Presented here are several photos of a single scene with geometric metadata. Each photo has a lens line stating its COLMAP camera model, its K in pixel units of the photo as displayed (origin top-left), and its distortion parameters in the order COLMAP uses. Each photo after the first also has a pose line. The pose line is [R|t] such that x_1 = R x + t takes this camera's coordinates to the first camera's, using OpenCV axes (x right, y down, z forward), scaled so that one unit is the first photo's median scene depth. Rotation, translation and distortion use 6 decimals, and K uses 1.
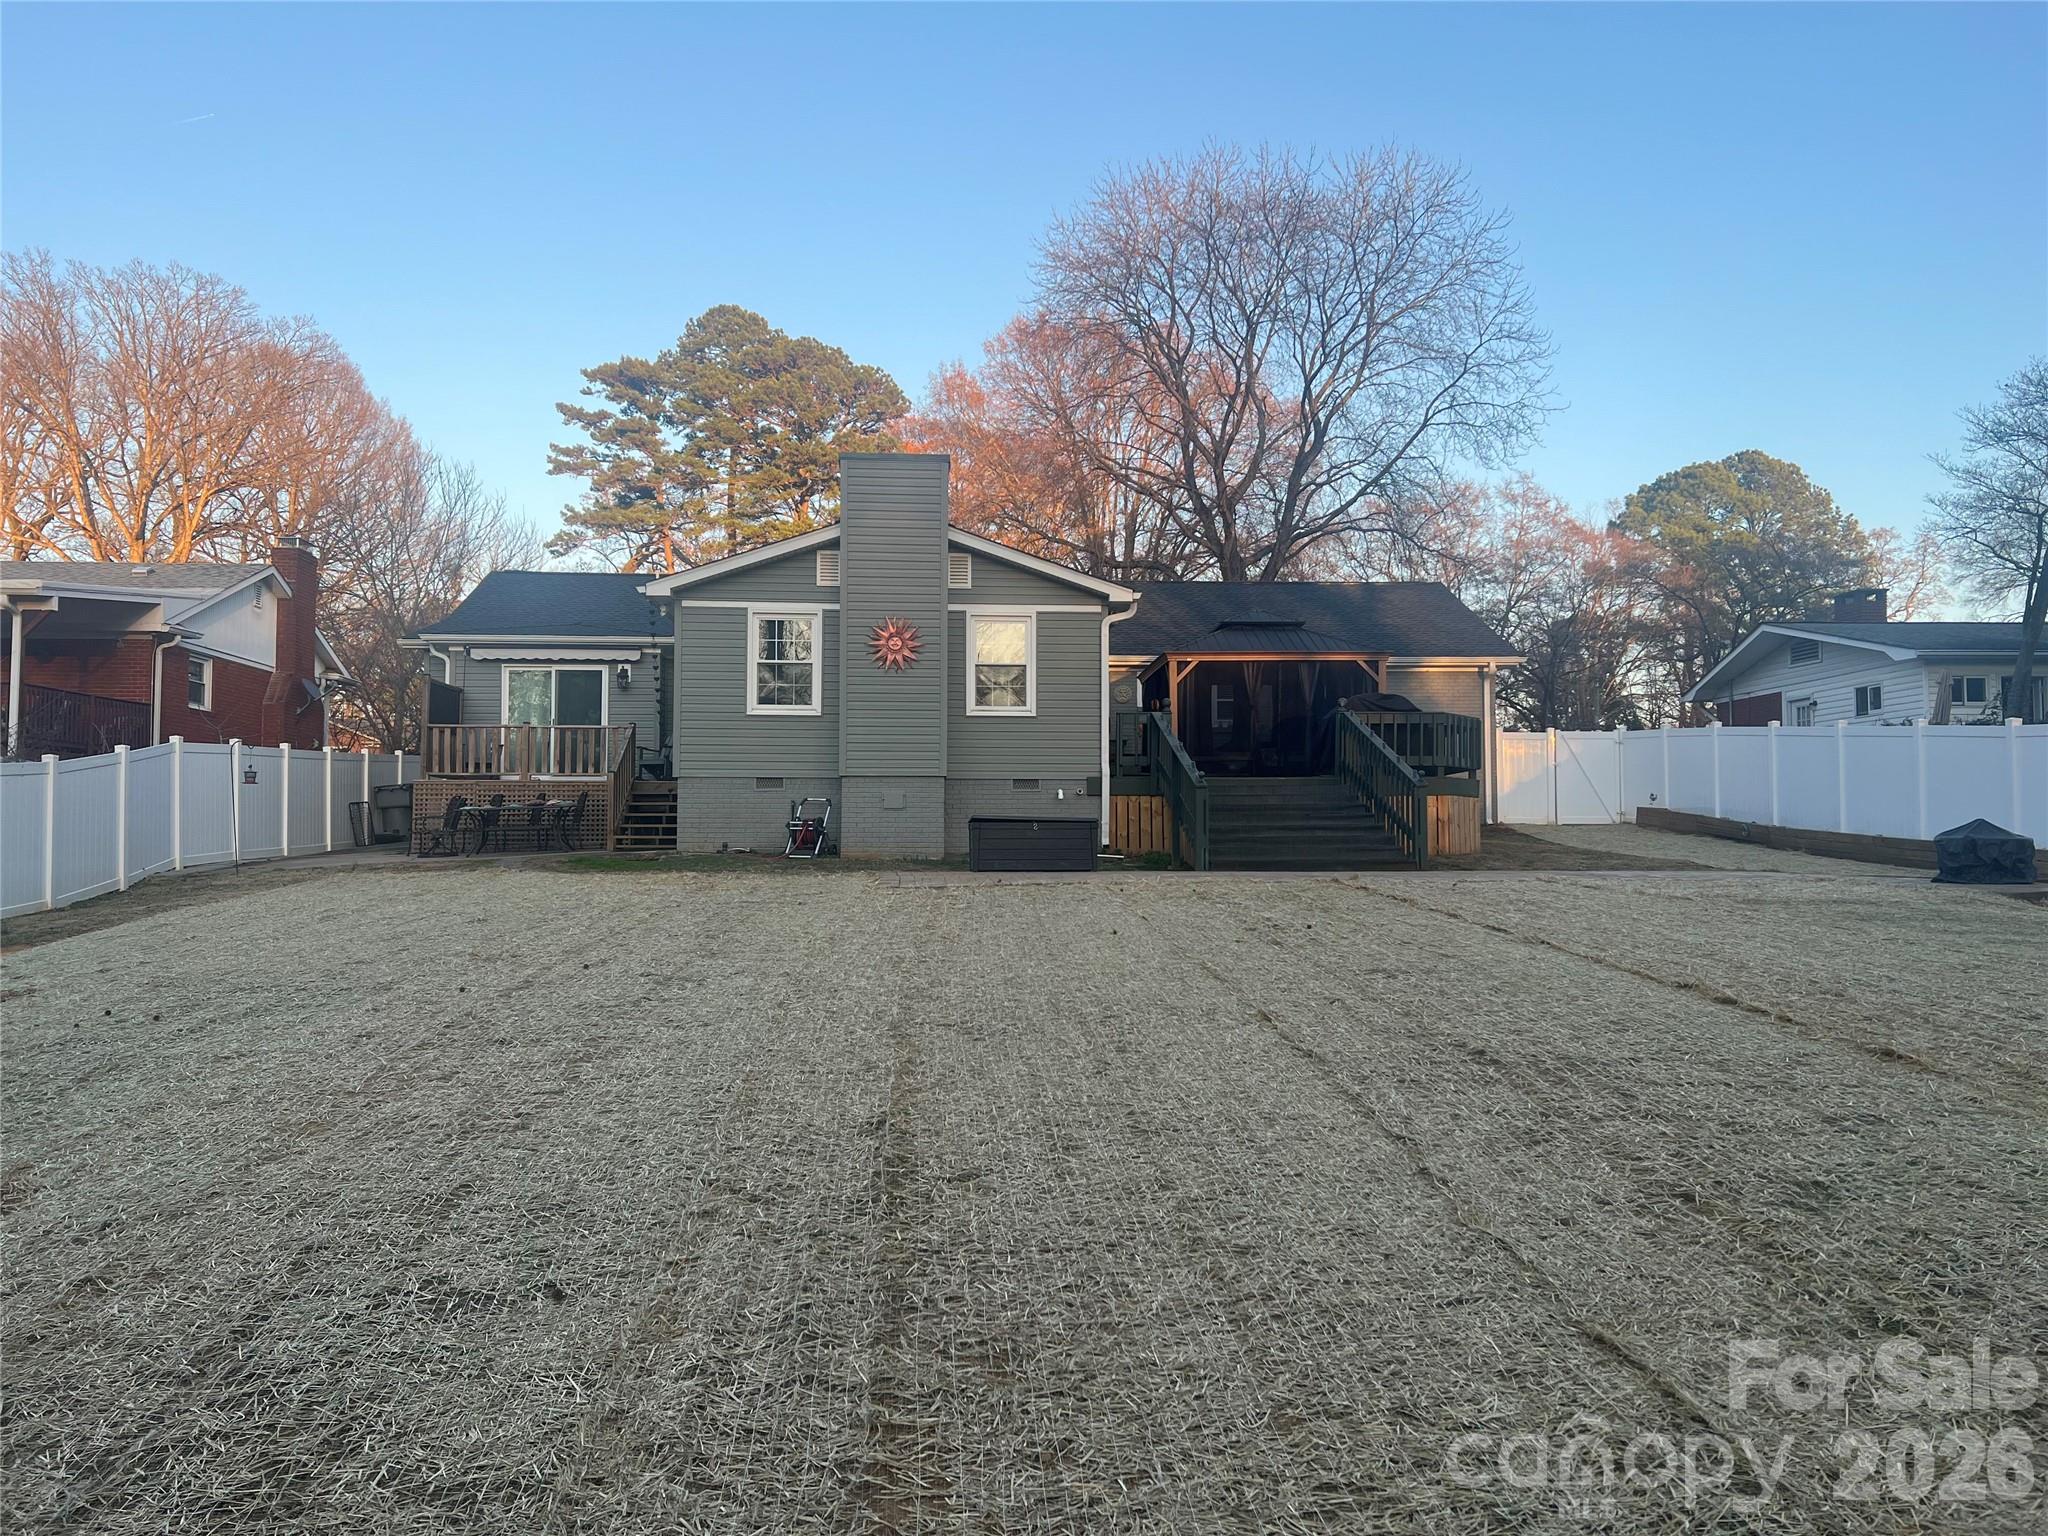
lens RADIAL K [[1565.6, 0, 1024.0], [0, 1565.6, 768.0], [0, 0, 1]] dist [-0.003961, -0.000819]
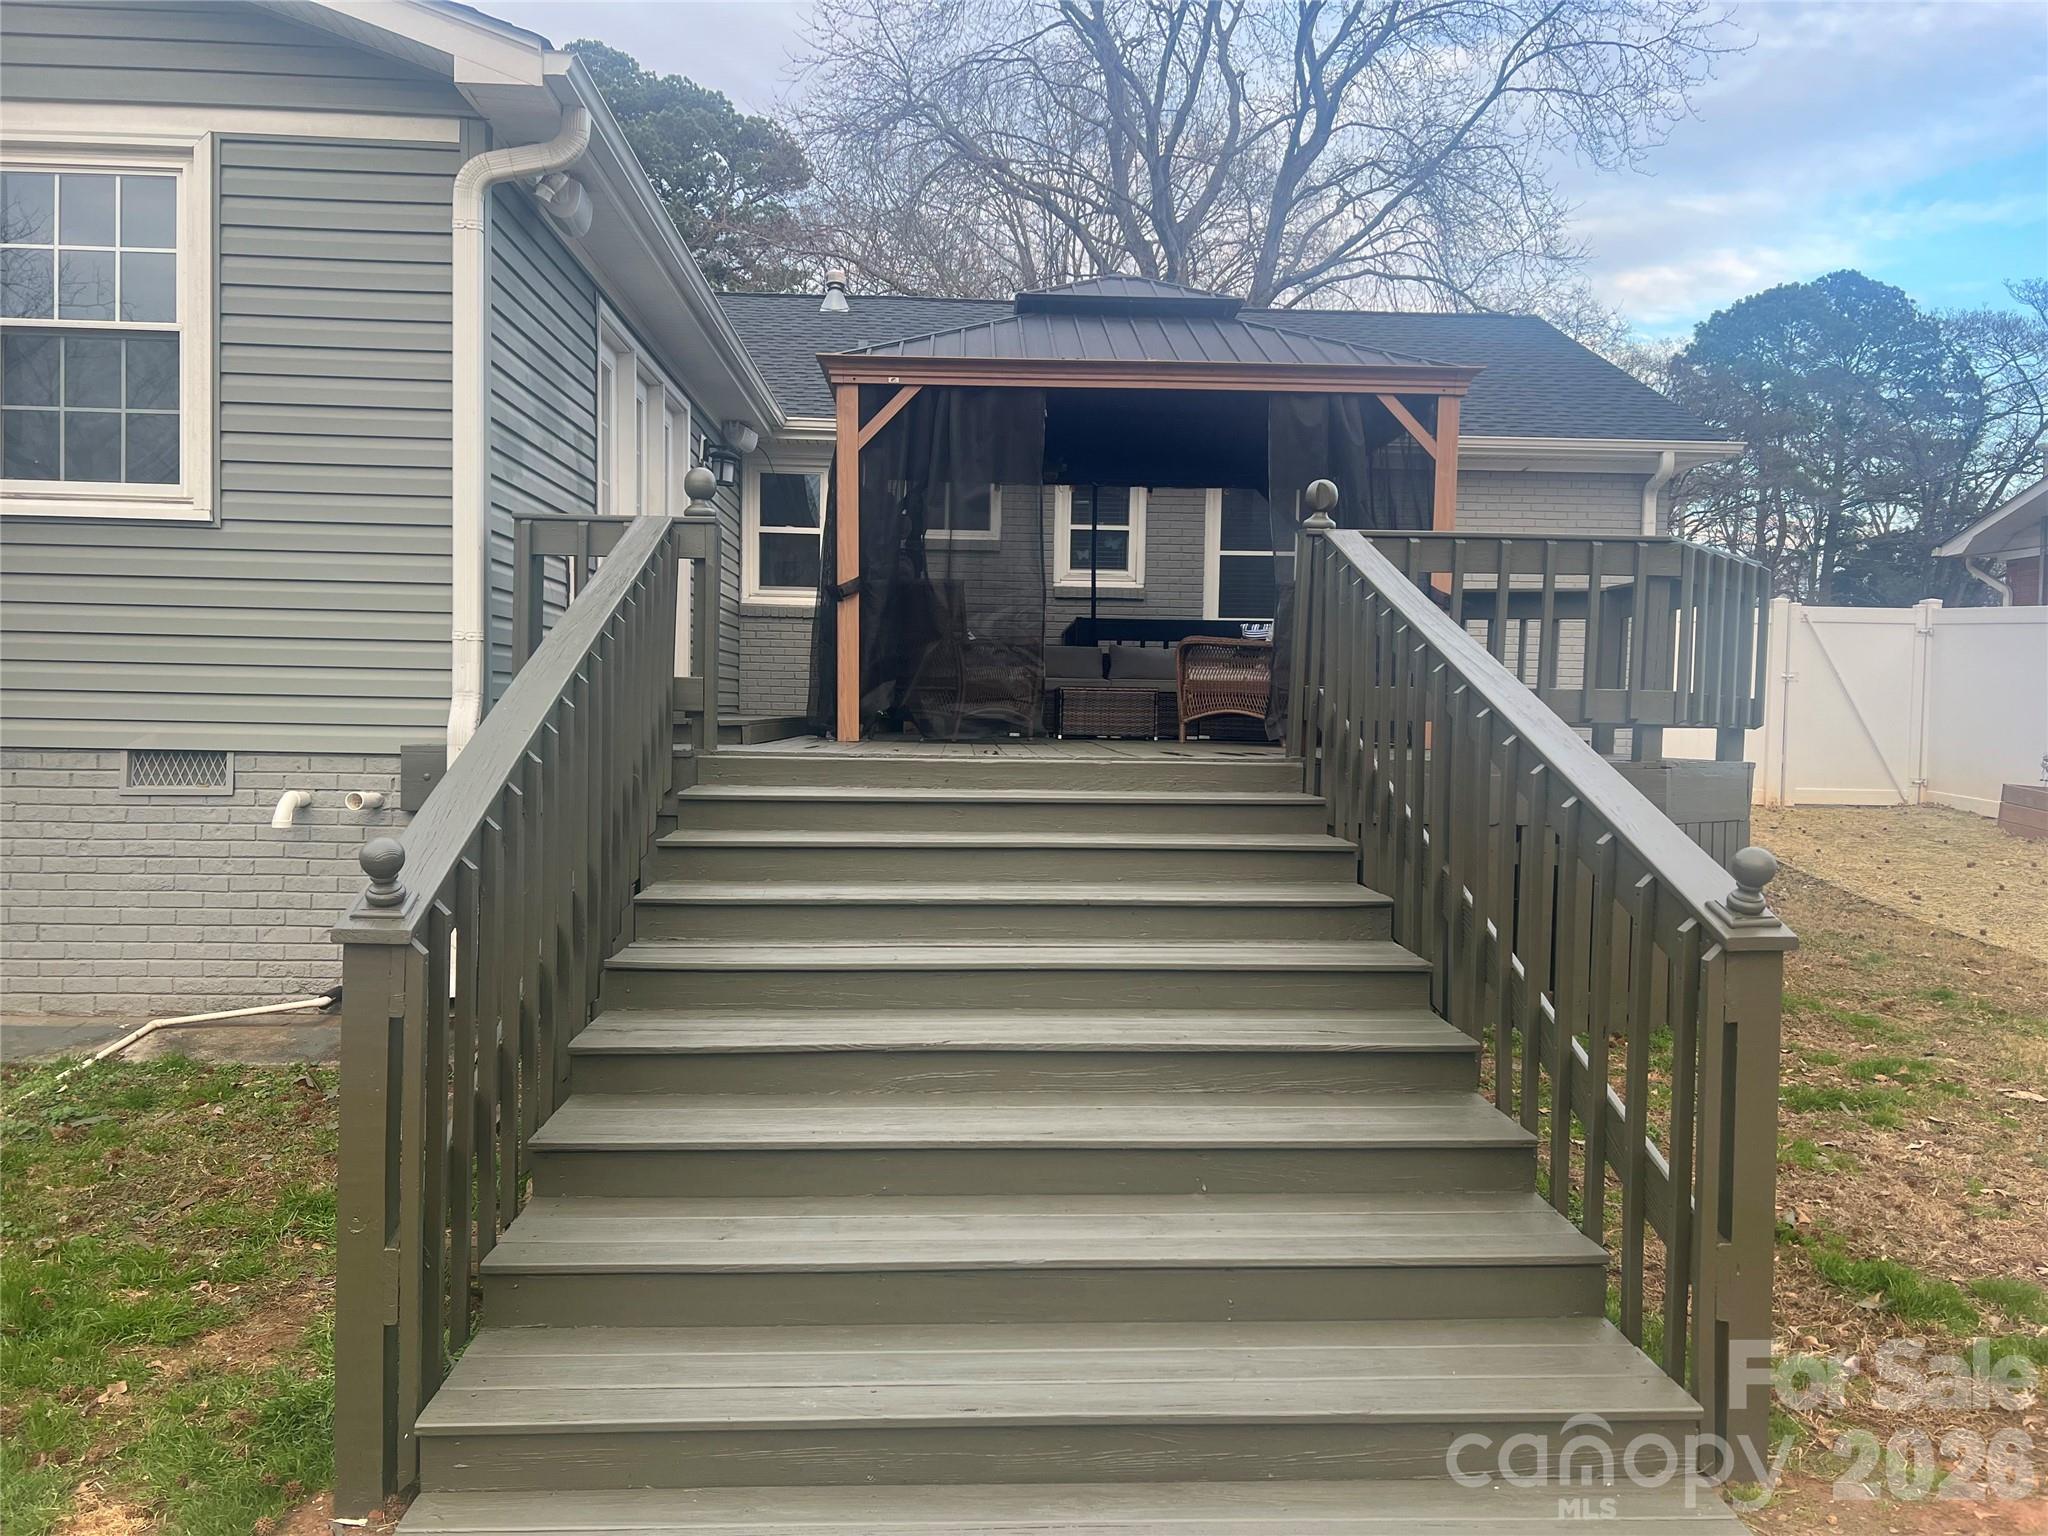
lens RADIAL K [[1541.7, 0, 1024.0], [0, 1541.7, 768.0], [0, 0, 1]] dist [0.007345, 0.004278]
pose [[0.999816, 0.018810, -0.003688, 0.076835], [-0.018402, 0.995770, 0.090016, -0.008598], [0.005366, -0.089932, 0.995933, 0.365950]]
